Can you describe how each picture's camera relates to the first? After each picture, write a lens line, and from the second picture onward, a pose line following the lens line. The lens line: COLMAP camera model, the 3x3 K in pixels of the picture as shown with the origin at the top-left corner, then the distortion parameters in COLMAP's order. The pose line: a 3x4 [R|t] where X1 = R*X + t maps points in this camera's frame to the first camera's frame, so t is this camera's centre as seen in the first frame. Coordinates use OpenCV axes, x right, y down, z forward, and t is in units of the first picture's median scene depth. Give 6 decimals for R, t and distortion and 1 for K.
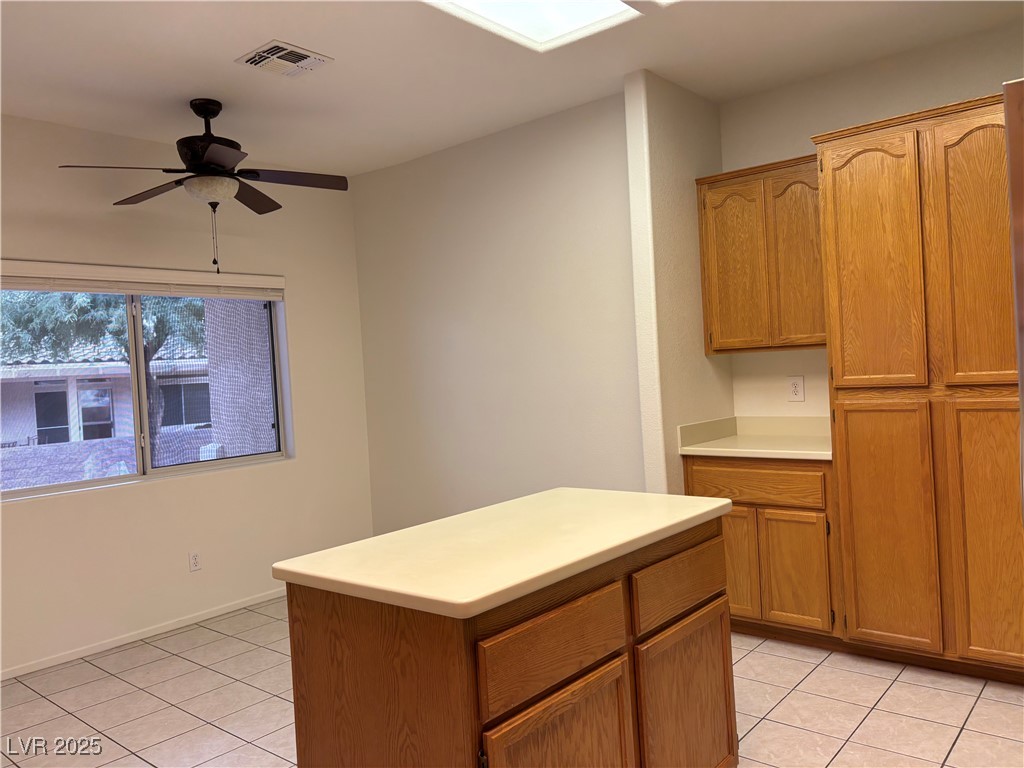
lens RADIAL K [[776.4, 0, 516.0], [0, 776.4, 379.5], [0, 0, 1]] dist [0.043407, -0.053269]
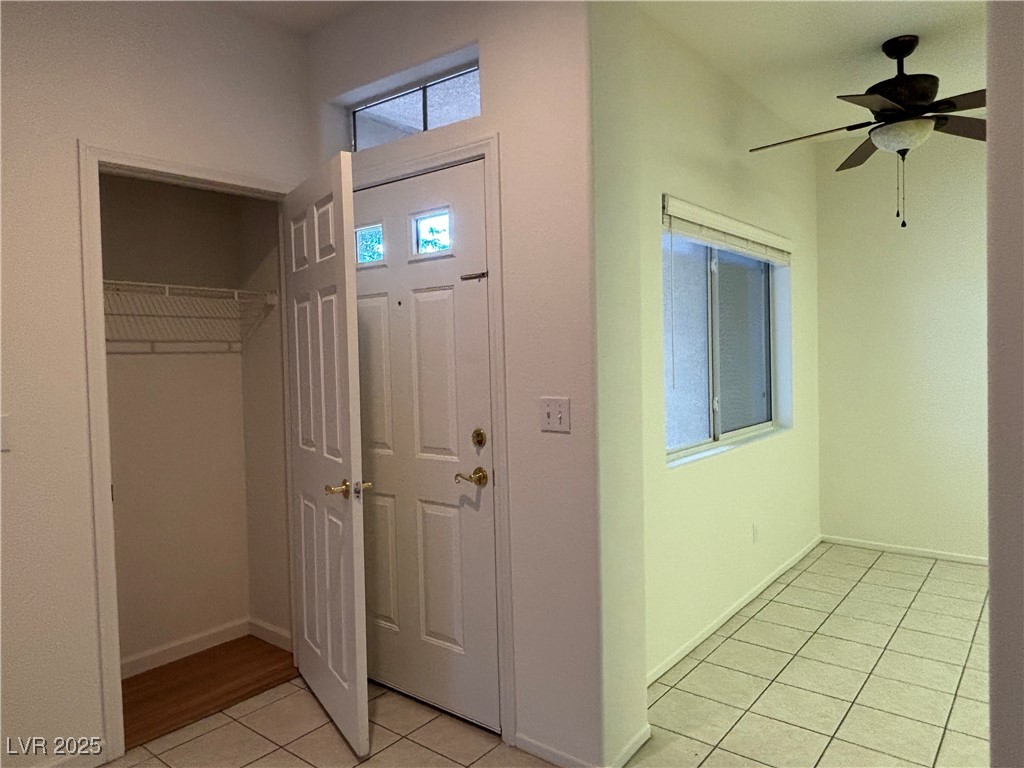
lens RADIAL K [[693.0, 0, 514.3], [0, 693.0, 378.4], [0, 0, 1]] dist [0.000664, -0.003188]
pose [[0.999053, 0.030824, 0.030713, -0.981518], [-0.031574, 0.999207, 0.024245, 0.042323], [-0.029941, -0.025192, 0.999234, 0.214314]]
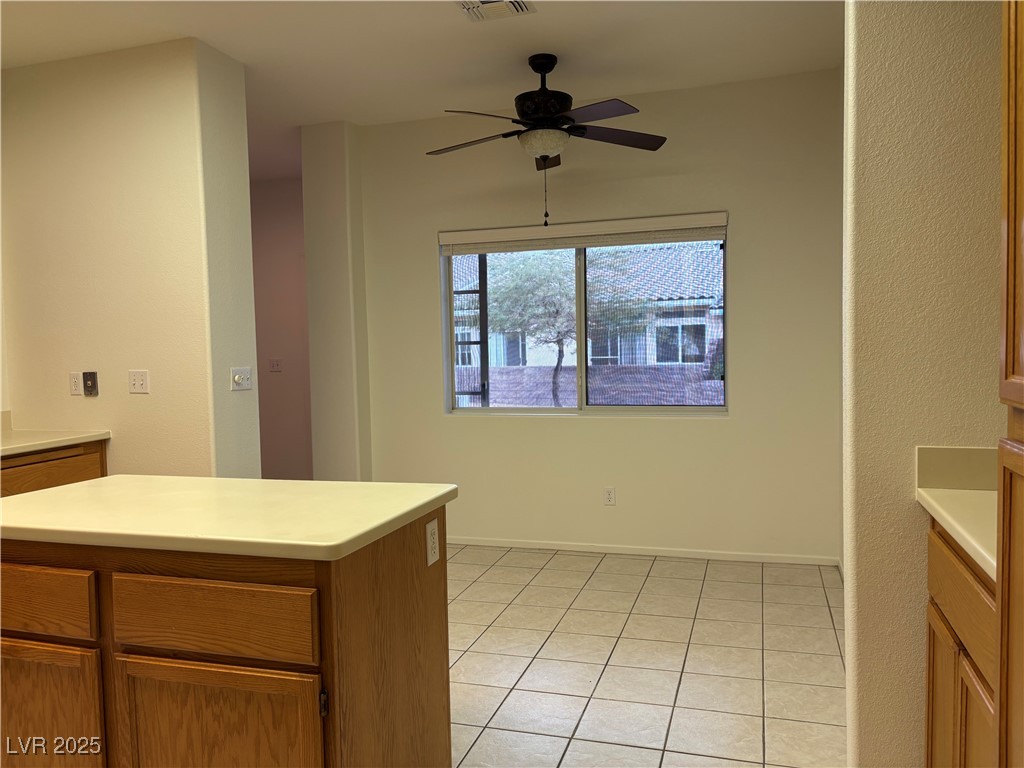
lens RADIAL K [[770.8, 0, 512.3], [0, 770.8, 386.0], [0, 0, 1]] dist [0.076325, -0.080926]
pose [[0.380707, 0.100077, -0.919264, 0.656328], [-0.012557, 0.994594, 0.103078, -0.032941], [0.924611, -0.027699, 0.379905, 0.640494]]
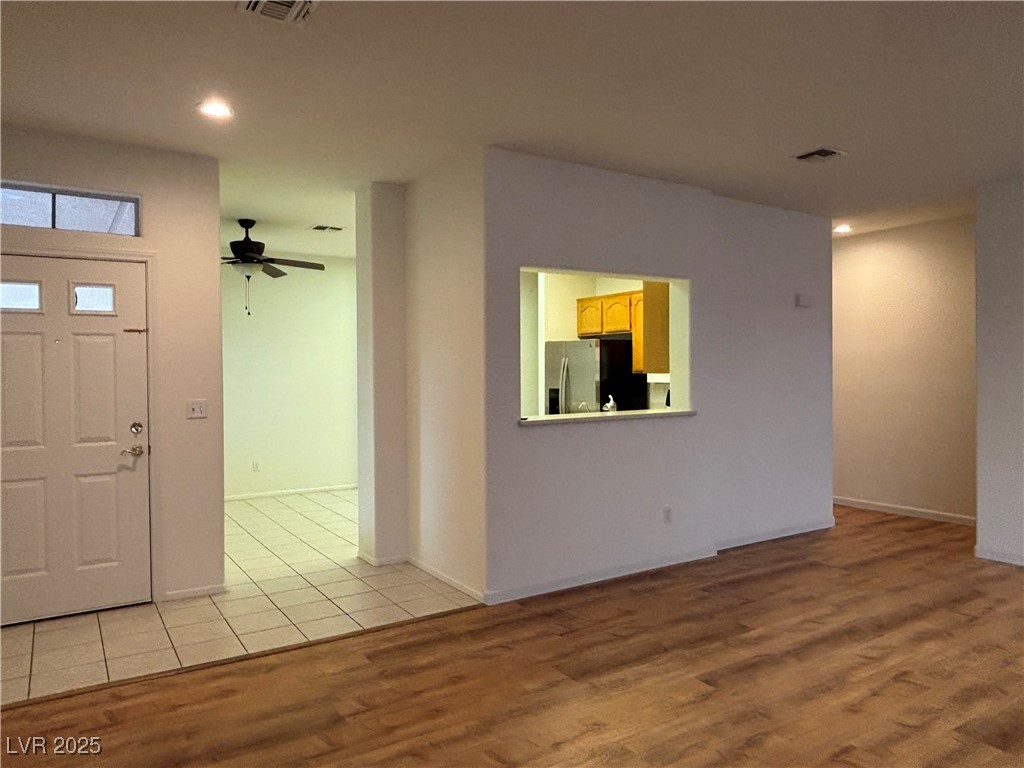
lens RADIAL K [[693.0, 0, 514.3], [0, 693.0, 378.4], [0, 0, 1]] dist [0.000664, -0.003188]
pose [[0.279984, 0.043374, 0.959024, -1.987522], [0.006439, 0.998872, -0.047056, 0.100258], [-0.959983, 0.019350, 0.279388, -0.035559]]
